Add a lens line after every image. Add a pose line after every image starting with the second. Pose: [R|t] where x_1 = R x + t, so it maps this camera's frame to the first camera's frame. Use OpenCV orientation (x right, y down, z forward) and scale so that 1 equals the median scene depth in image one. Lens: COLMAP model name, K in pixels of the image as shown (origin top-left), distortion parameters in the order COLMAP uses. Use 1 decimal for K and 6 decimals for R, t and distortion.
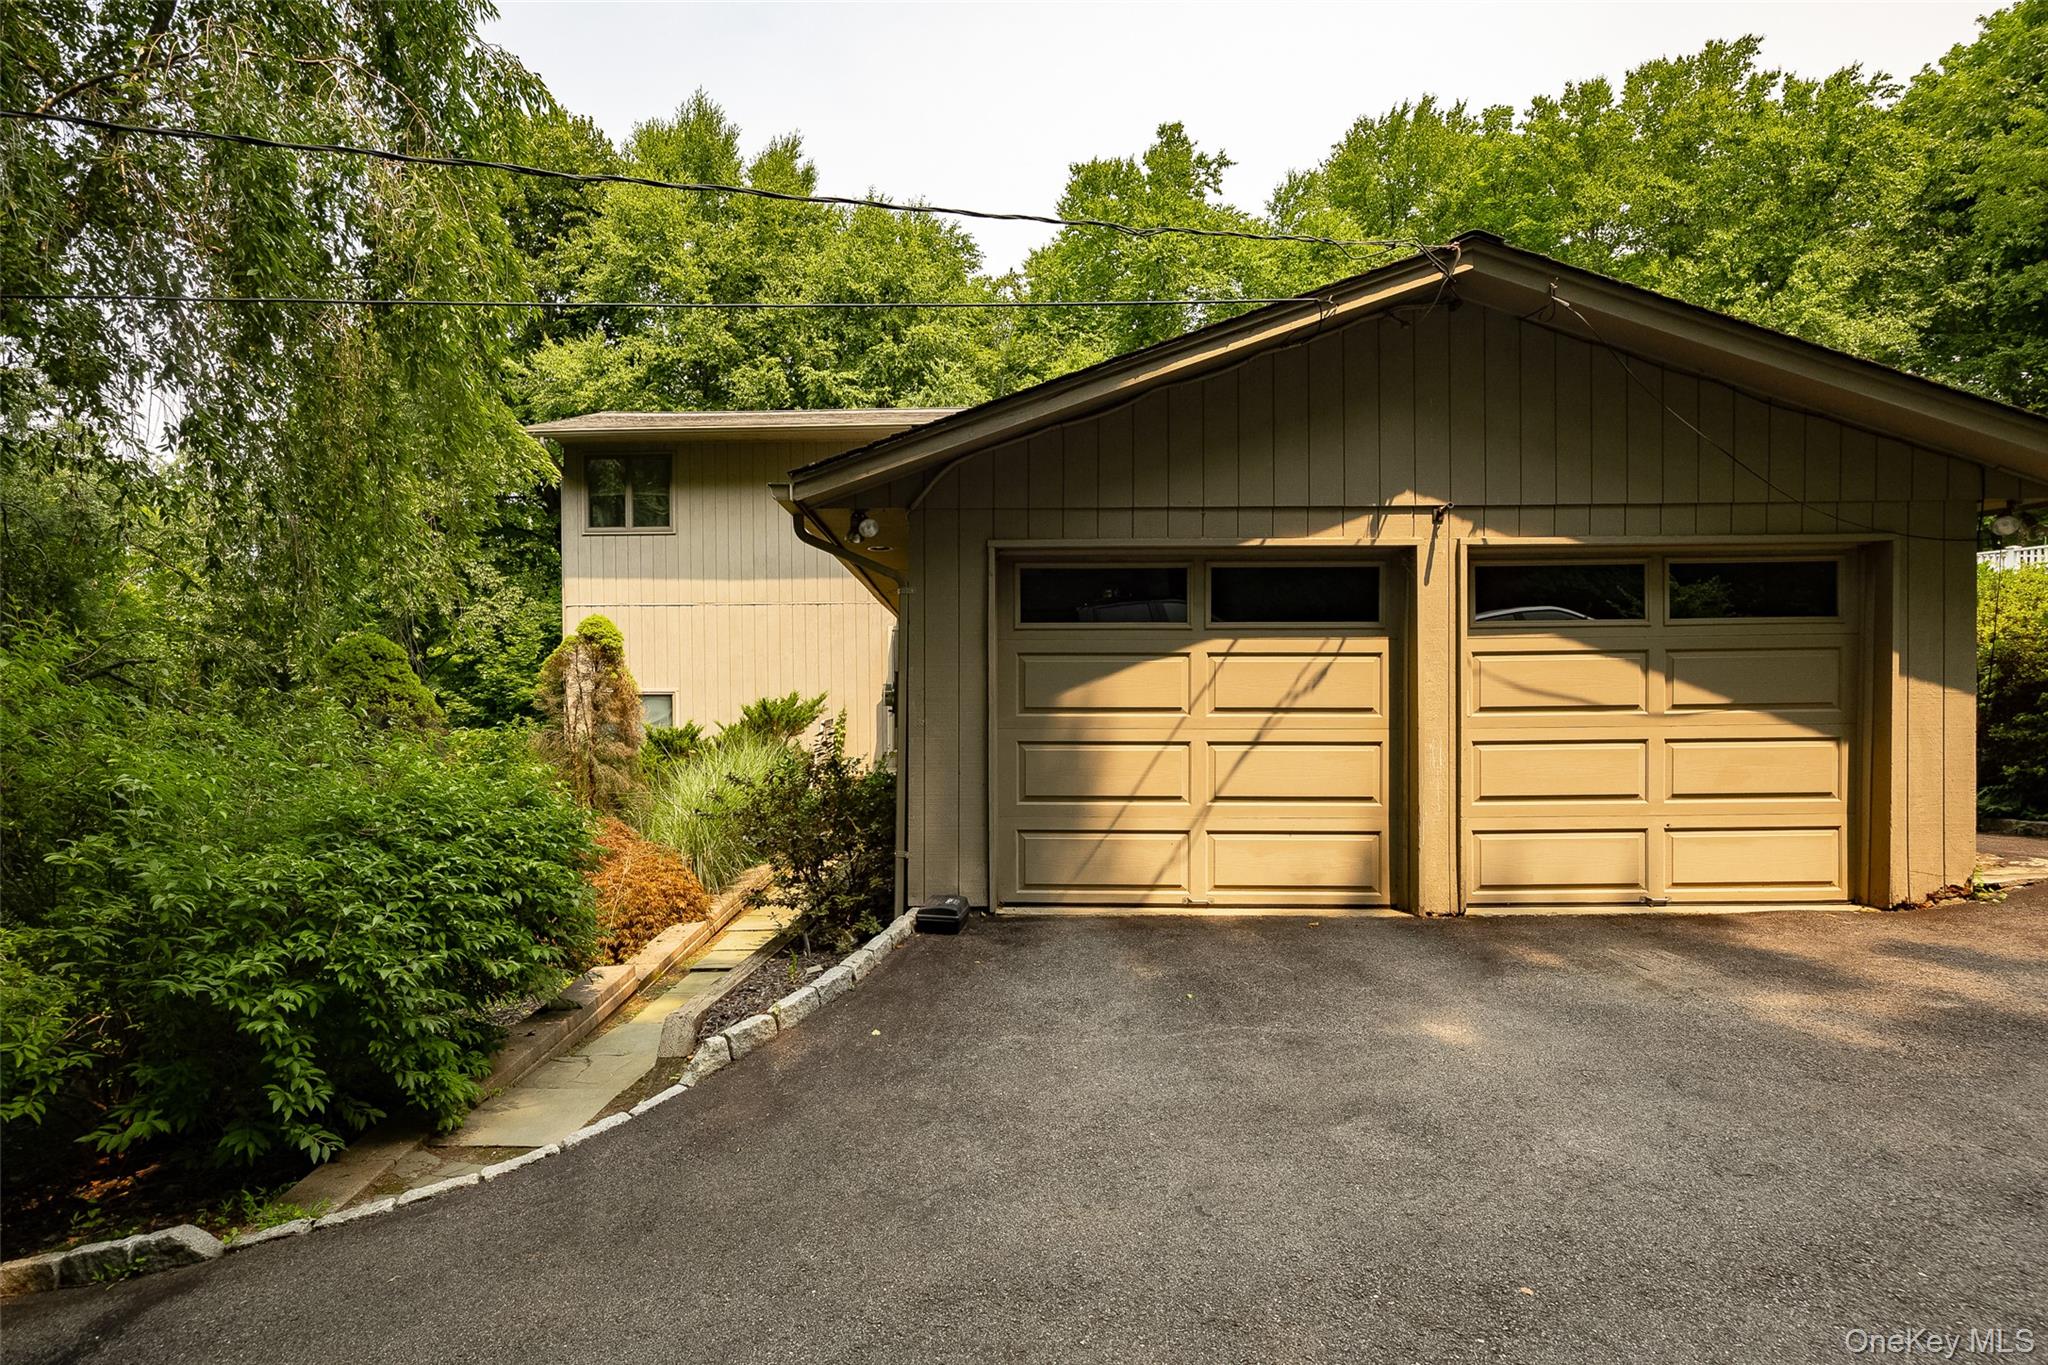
lens RADIAL K [[1068.3, 0, 1025.3], [0, 1068.3, 691.9], [0, 0, 1]] dist [-0.000098, 0.000291]
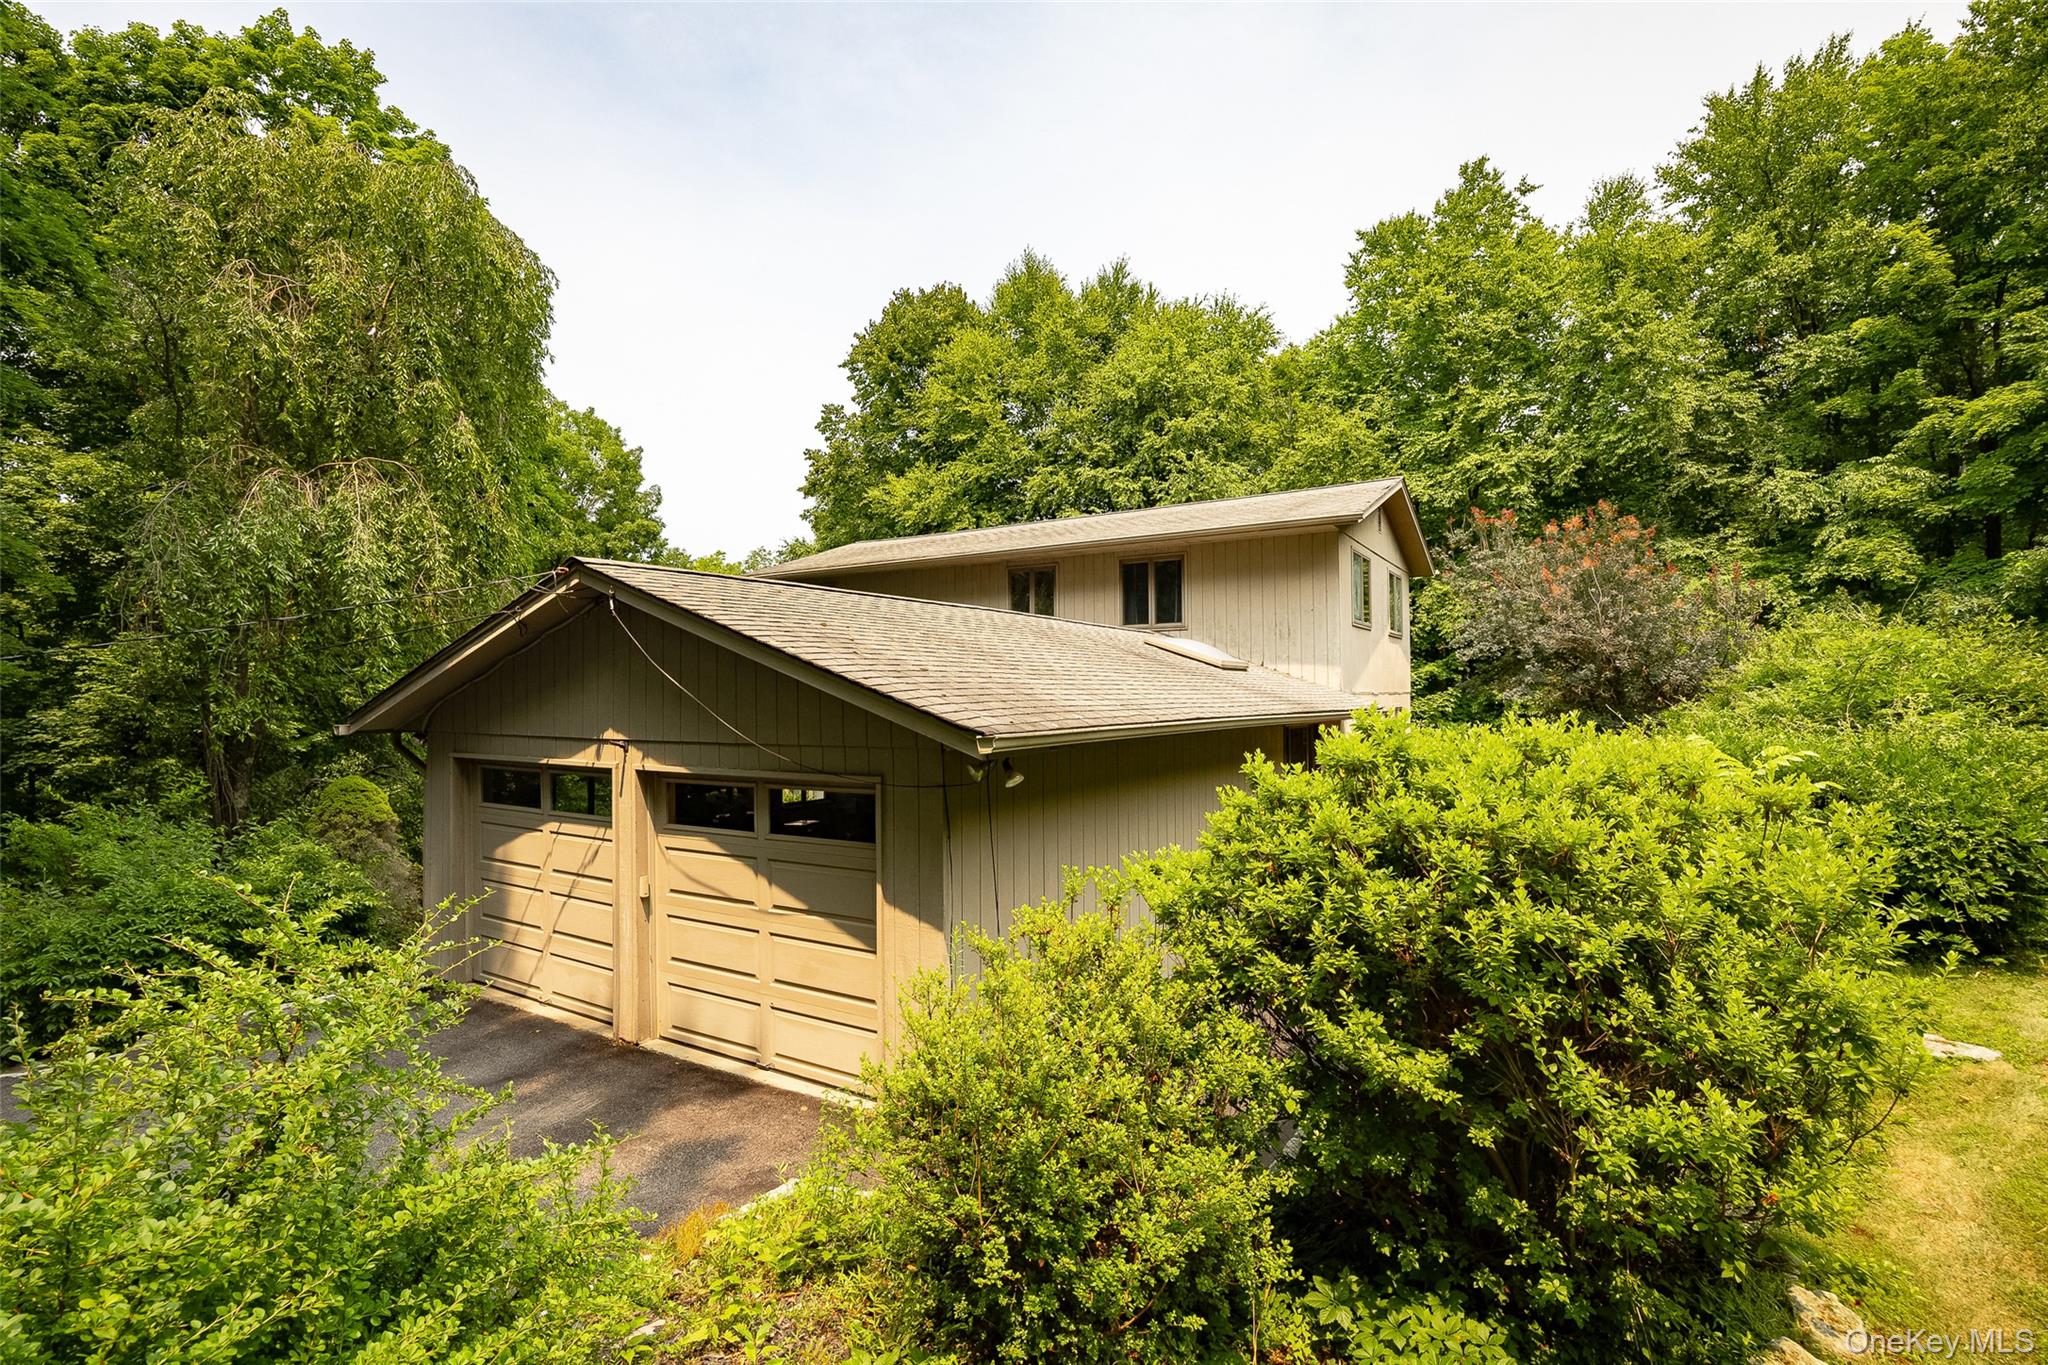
lens RADIAL K [[988.1, 0, 1024.4], [0, 988.1, 675.5], [0, 0, 1]] dist [-0.016010, -0.000335]
pose [[0.849632, -0.005872, -0.527343, 1.436917], [-0.006922, 0.999728, -0.022285, -0.224397], [0.527330, 0.022584, 0.849360, 0.192589]]
